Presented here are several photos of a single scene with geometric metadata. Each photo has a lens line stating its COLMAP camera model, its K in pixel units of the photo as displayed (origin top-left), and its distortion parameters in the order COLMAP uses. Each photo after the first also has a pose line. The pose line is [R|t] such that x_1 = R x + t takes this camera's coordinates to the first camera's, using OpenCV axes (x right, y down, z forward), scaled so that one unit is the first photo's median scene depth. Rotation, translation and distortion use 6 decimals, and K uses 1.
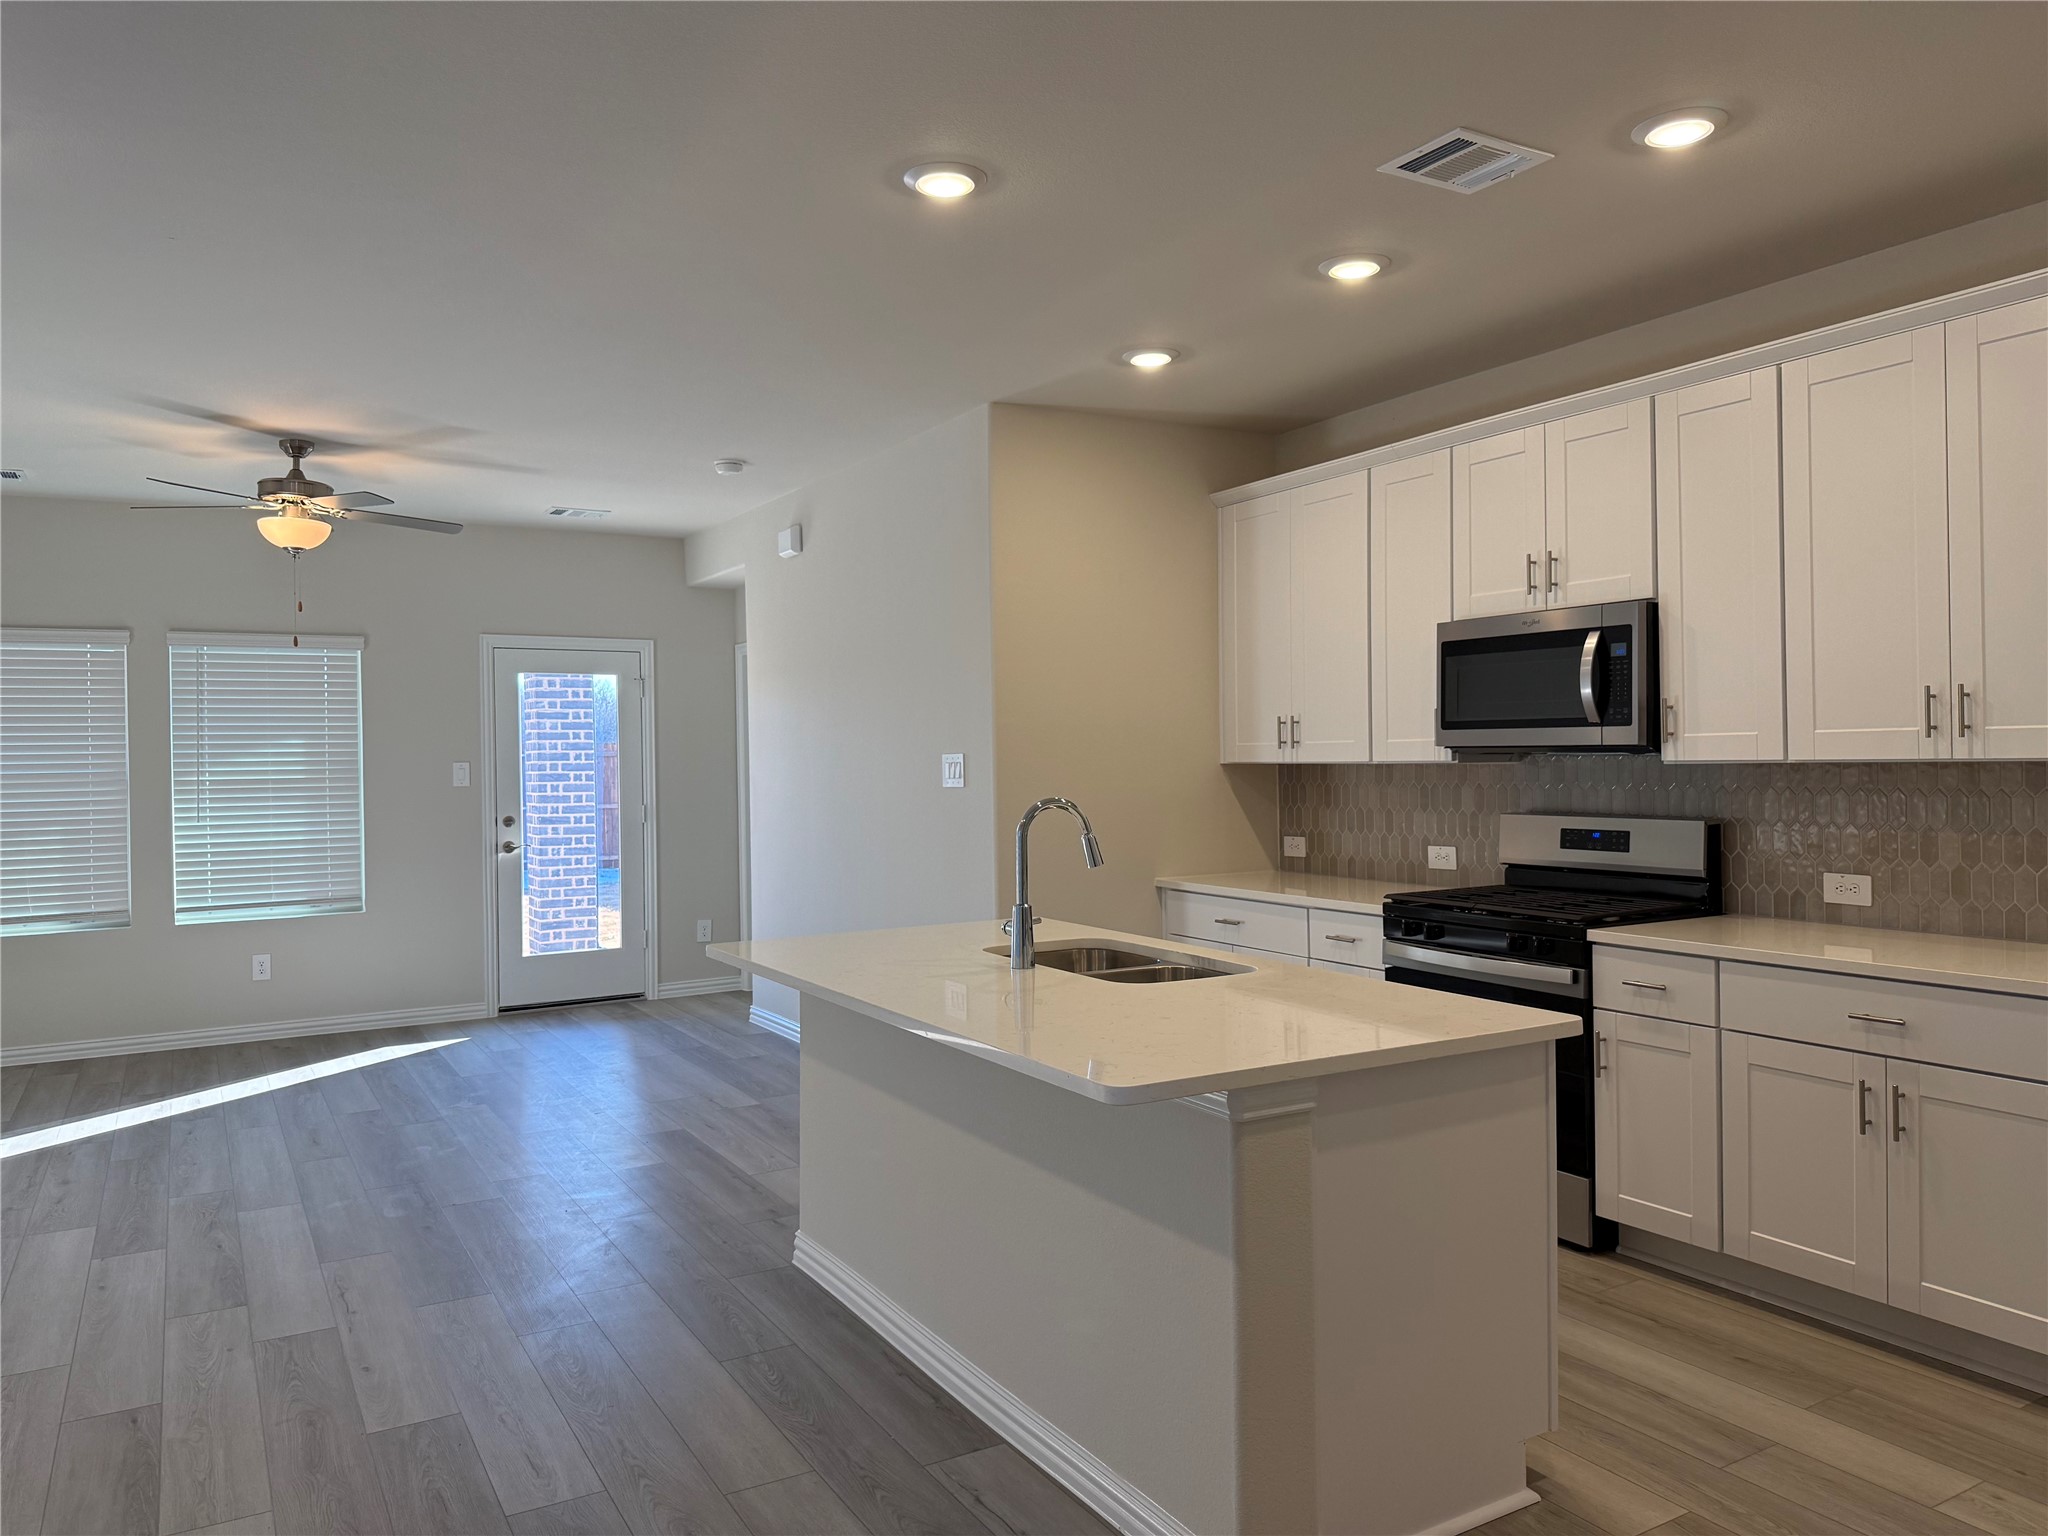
lens RADIAL K [[1449.0, 0, 1024.0], [0, 1449.0, 768.0], [0, 0, 1]] dist [0.062575, -0.071245]
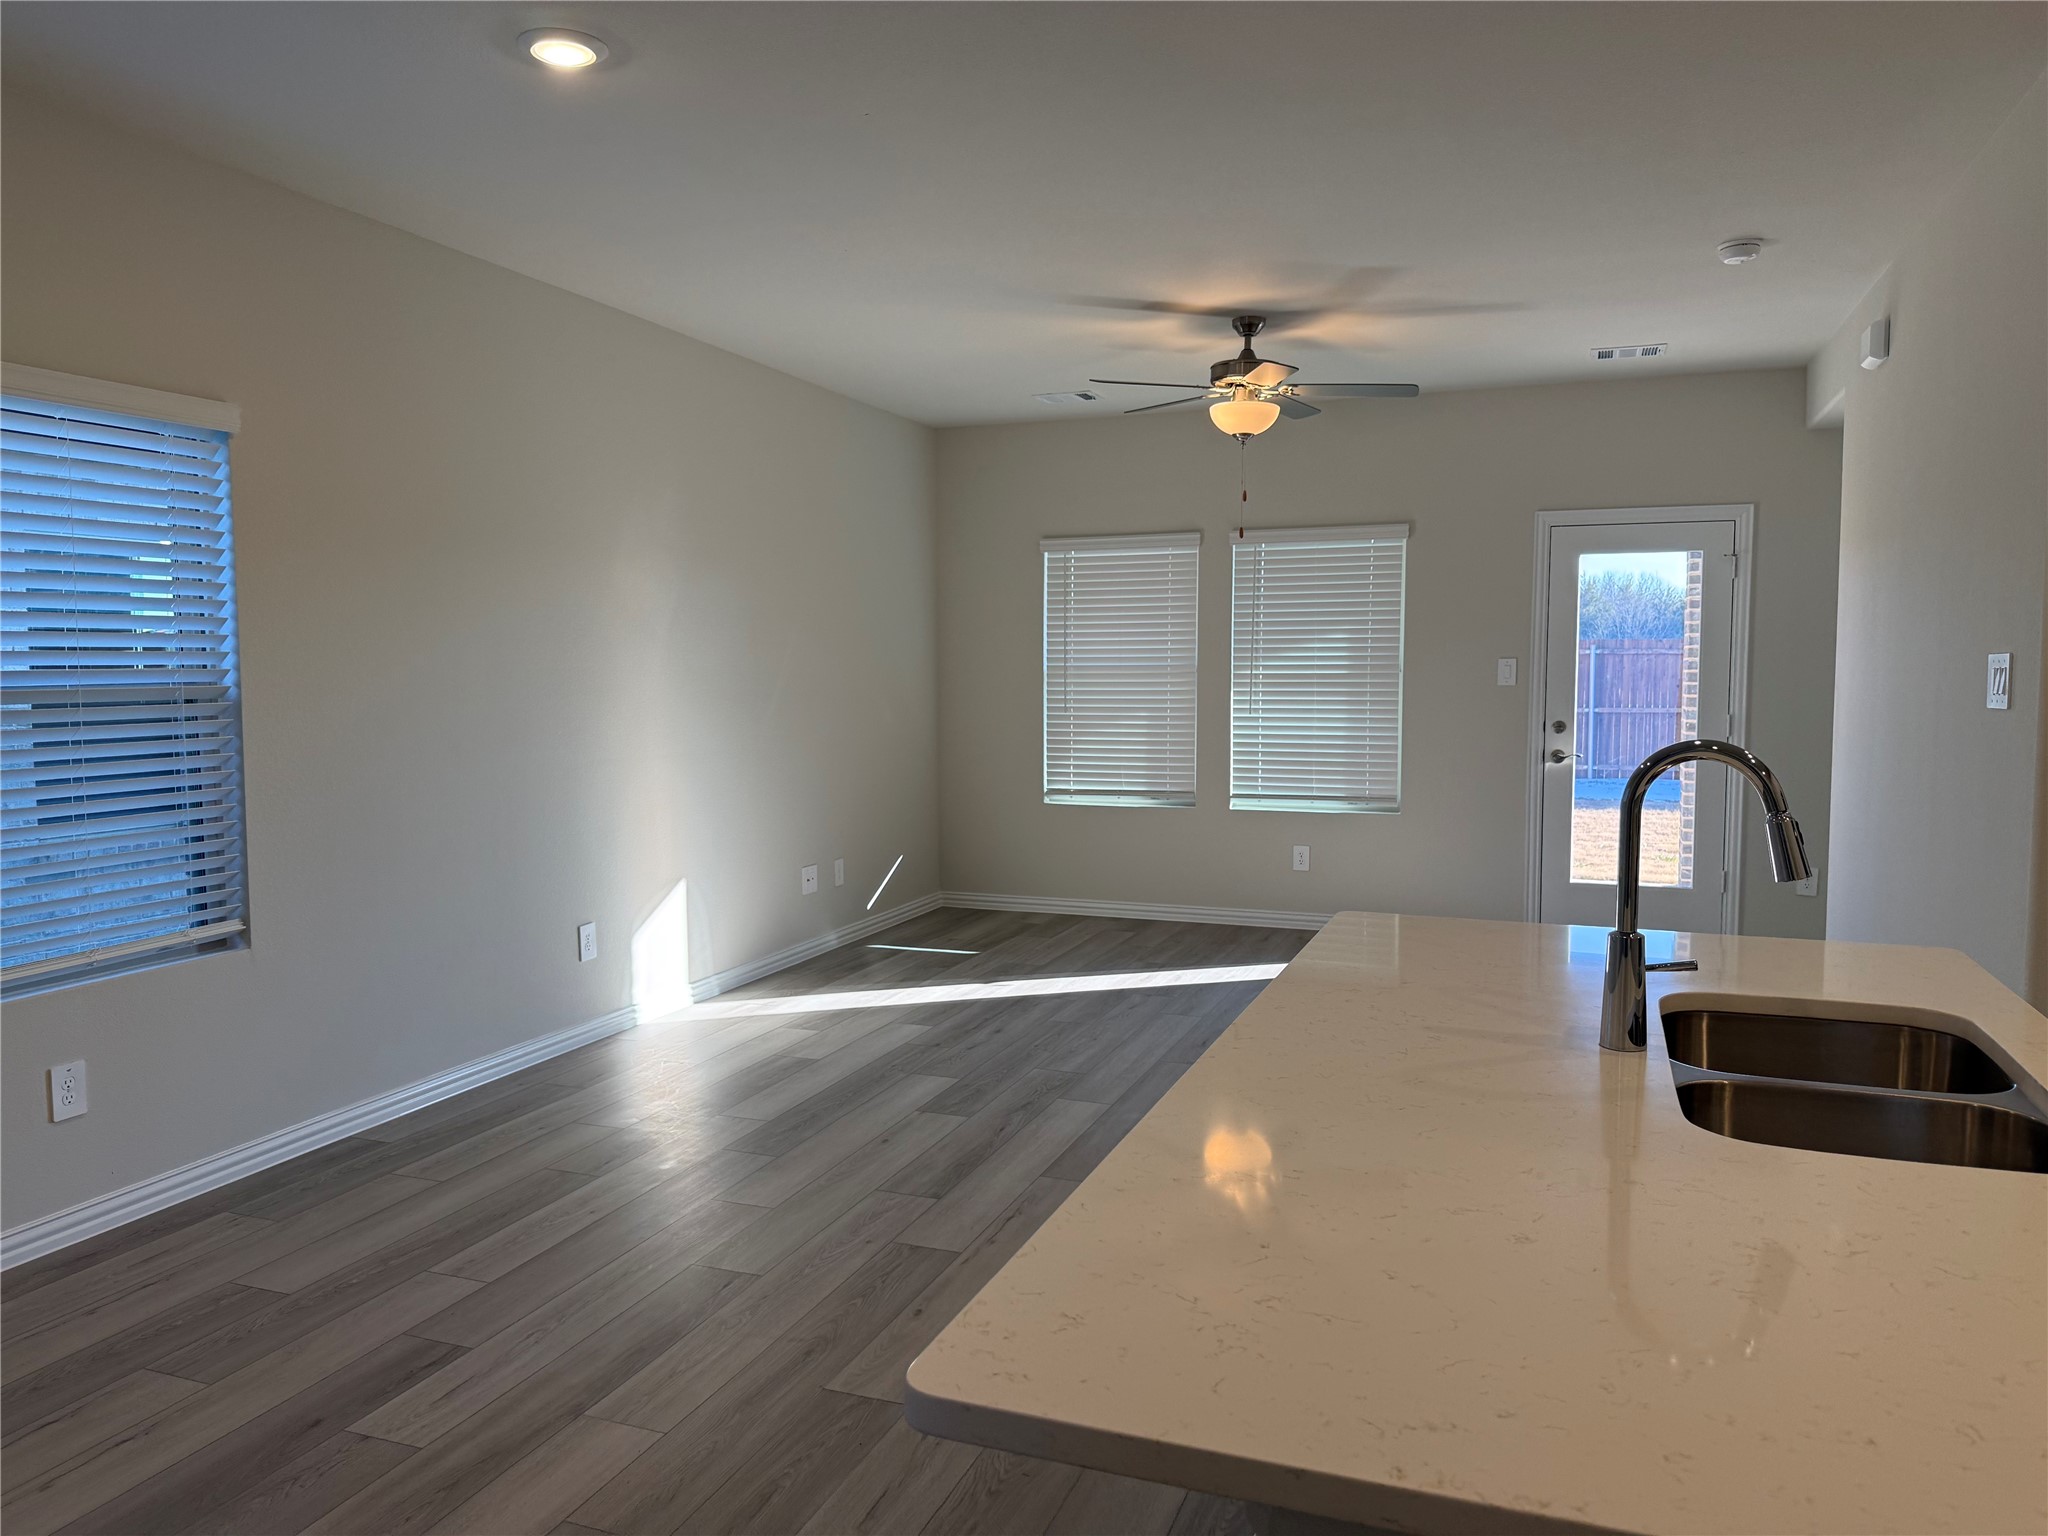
lens RADIAL K [[1423.3, 0, 1023.2], [0, 1423.3, 782.1], [0, 0, 1]] dist [0.084810, -0.124839]
pose [[0.631540, 0.078039, -0.771406, 0.161174], [-0.014085, 0.995912, 0.089219, -0.004086], [0.775215, -0.045480, 0.630058, 0.295463]]
